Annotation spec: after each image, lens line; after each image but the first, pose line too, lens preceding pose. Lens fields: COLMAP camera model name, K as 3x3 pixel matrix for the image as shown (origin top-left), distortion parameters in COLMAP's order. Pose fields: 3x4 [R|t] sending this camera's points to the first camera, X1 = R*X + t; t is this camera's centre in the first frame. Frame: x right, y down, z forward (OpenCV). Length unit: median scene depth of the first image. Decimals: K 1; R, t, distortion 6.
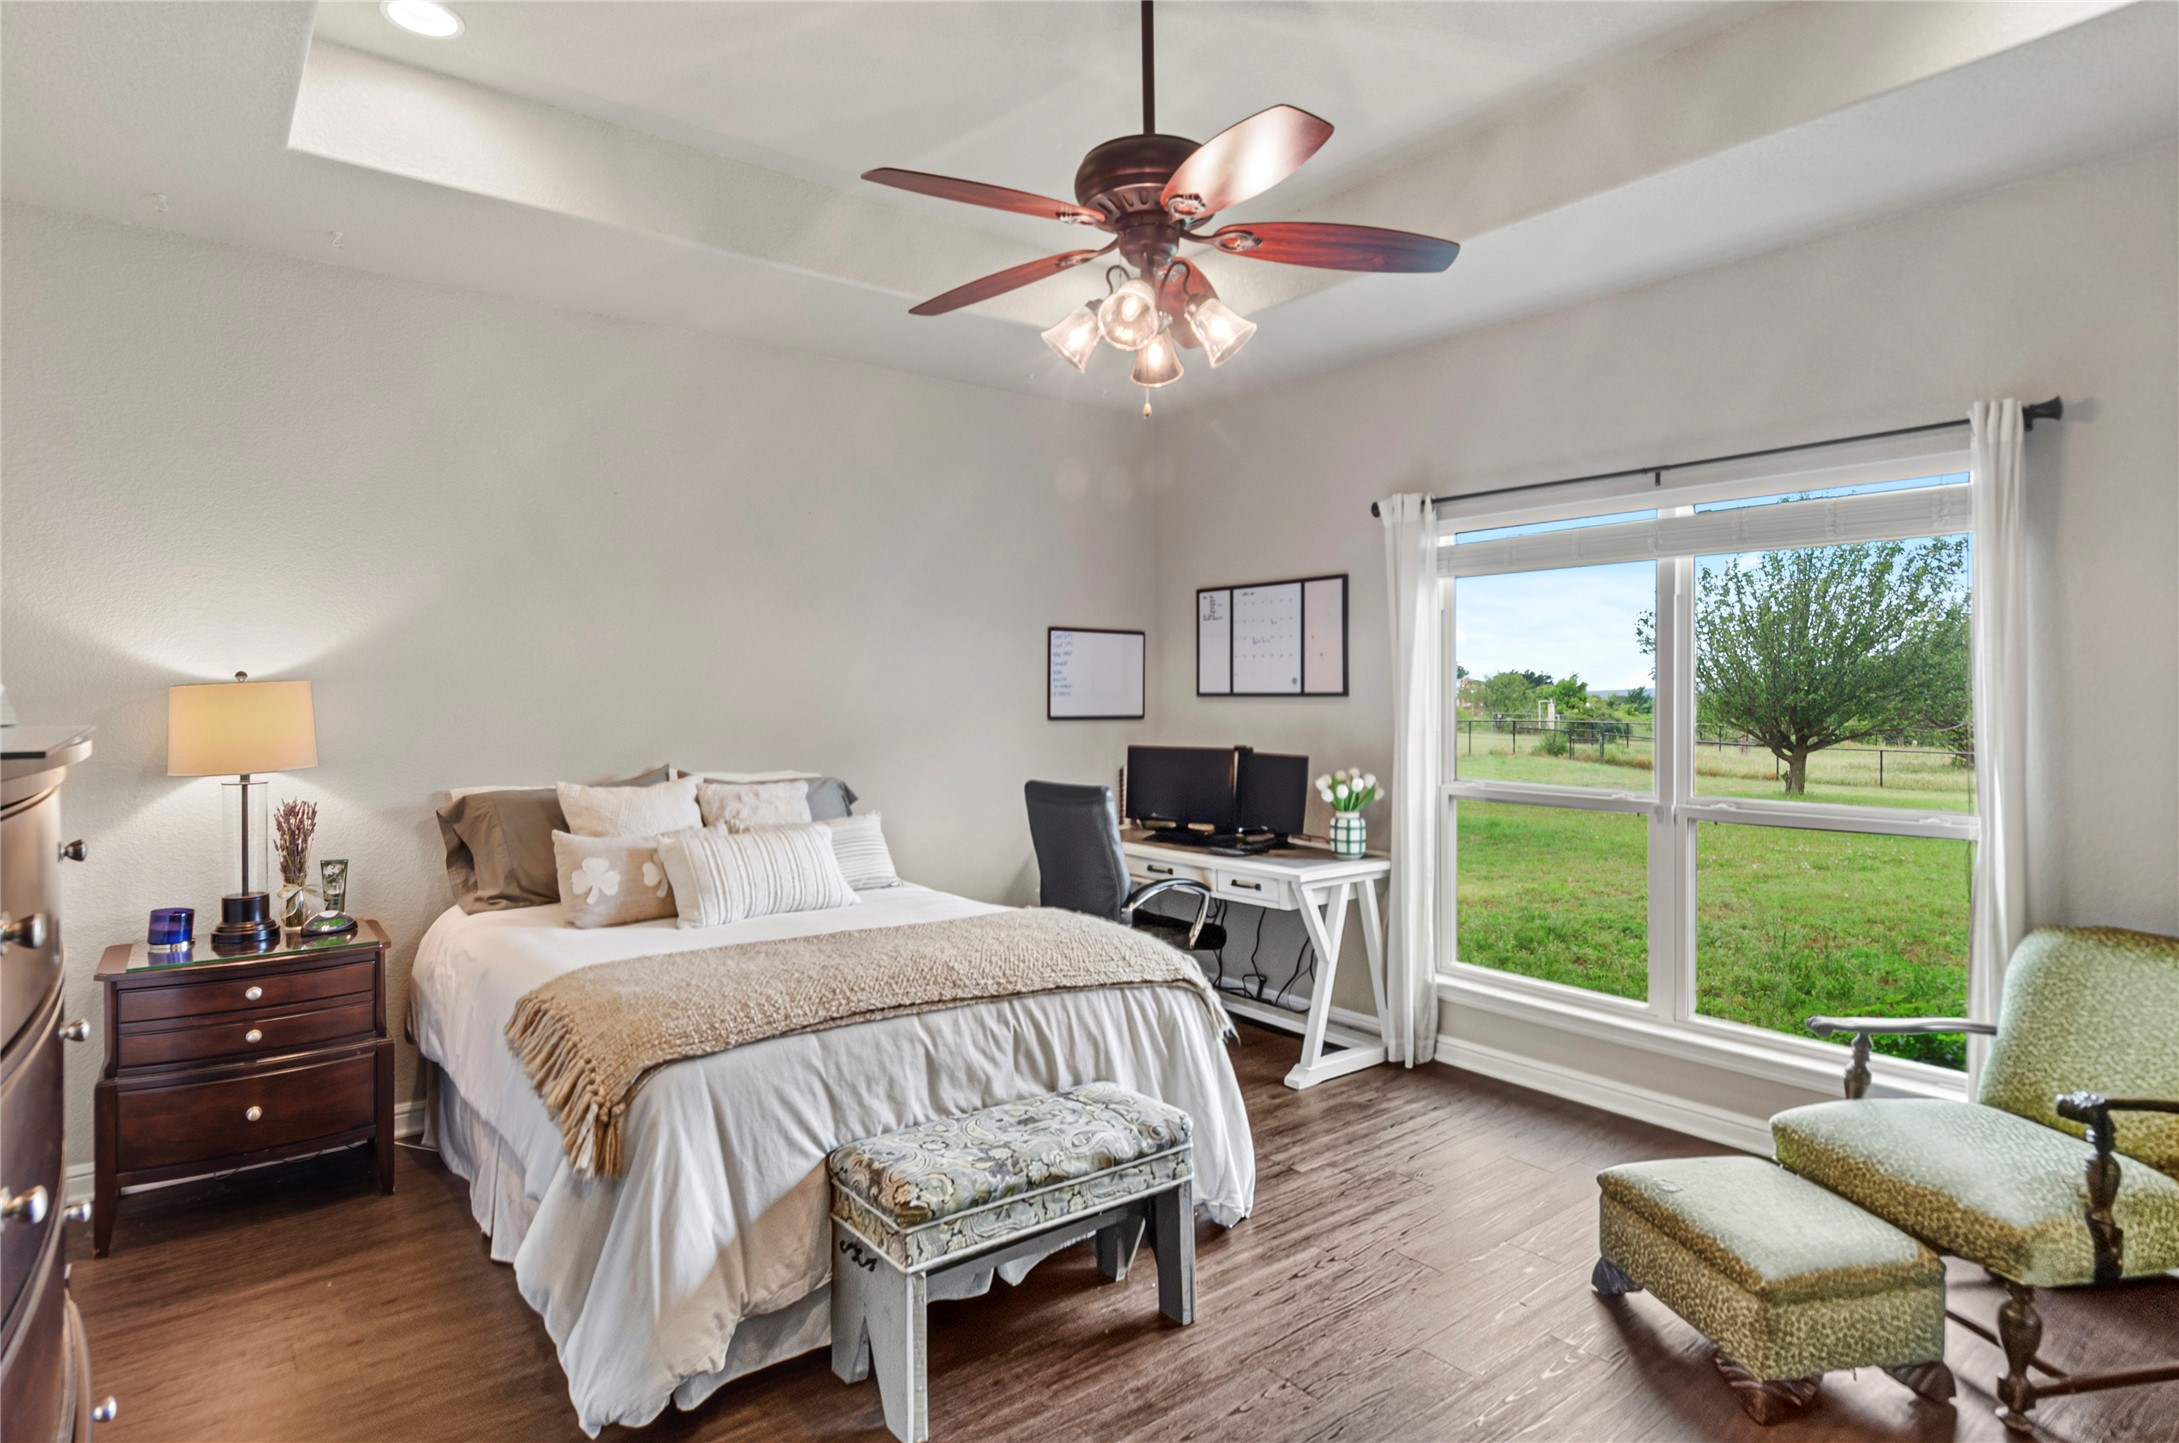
lens RADIAL K [[1147.8, 0, 1089.5], [0, 1147.8, 721.5], [0, 0, 1]] dist [0.002243, 0.000038]
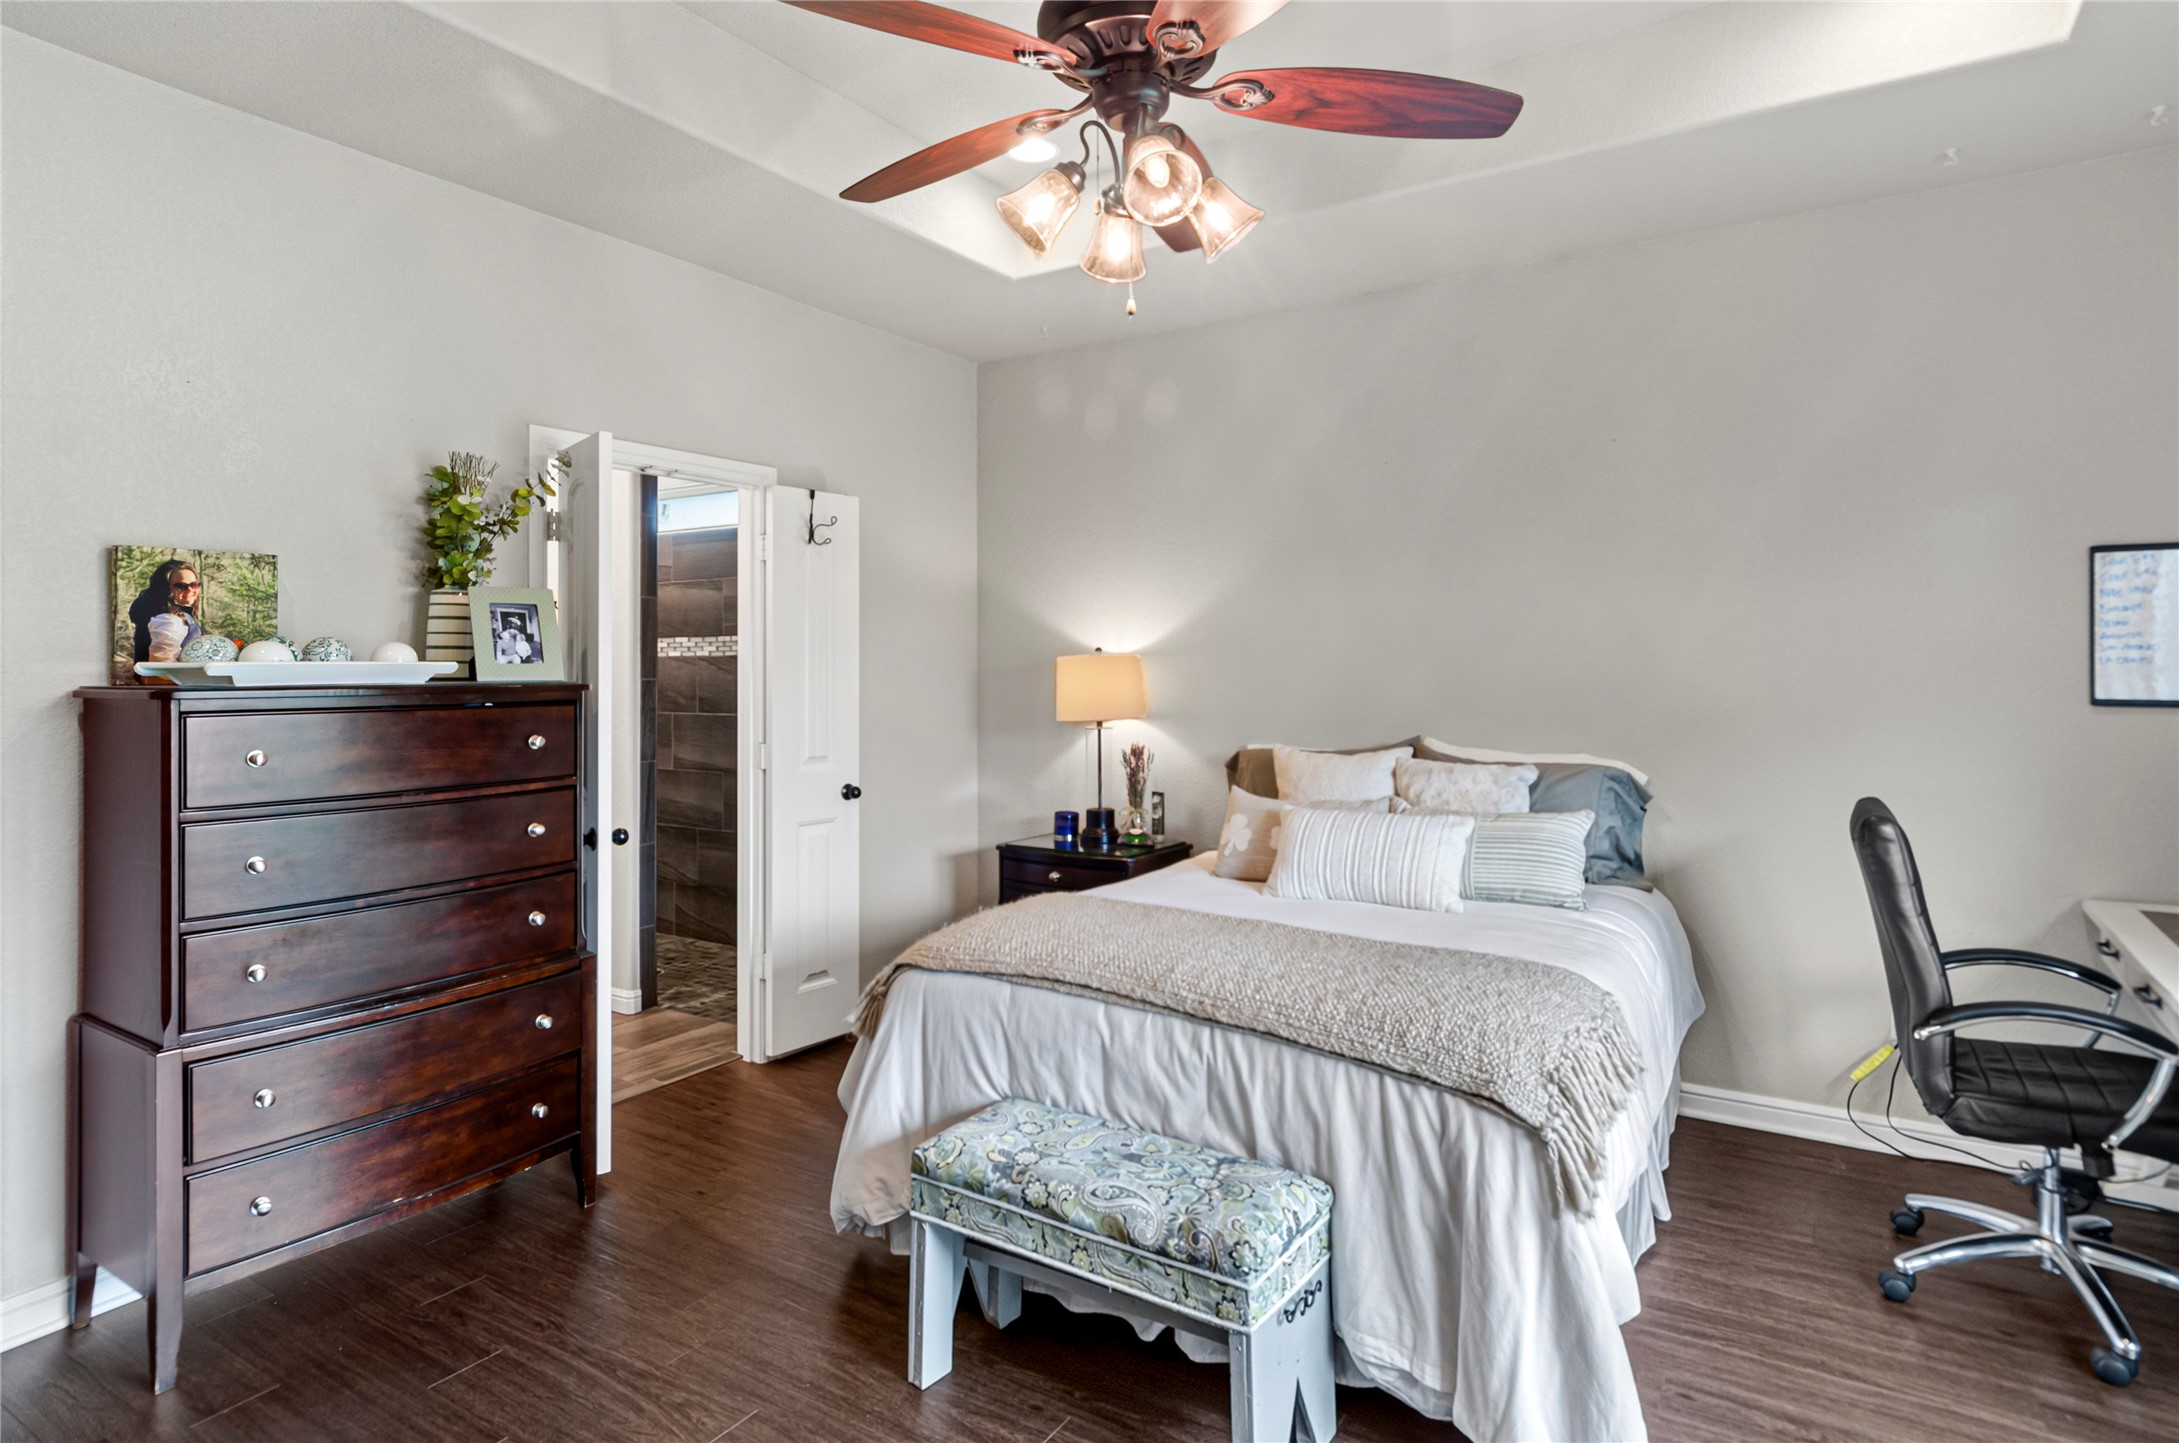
lens RADIAL K [[1196.2, 0, 1087.1], [0, 1196.2, 674.0], [0, 0, 1]] dist [0.002776, 0.000267]
pose [[0.320774, 0.010288, -0.947100, 0.762862], [-0.020457, 0.999783, 0.003931, -0.019209], [0.946935, 0.018114, 0.320914, 0.649715]]
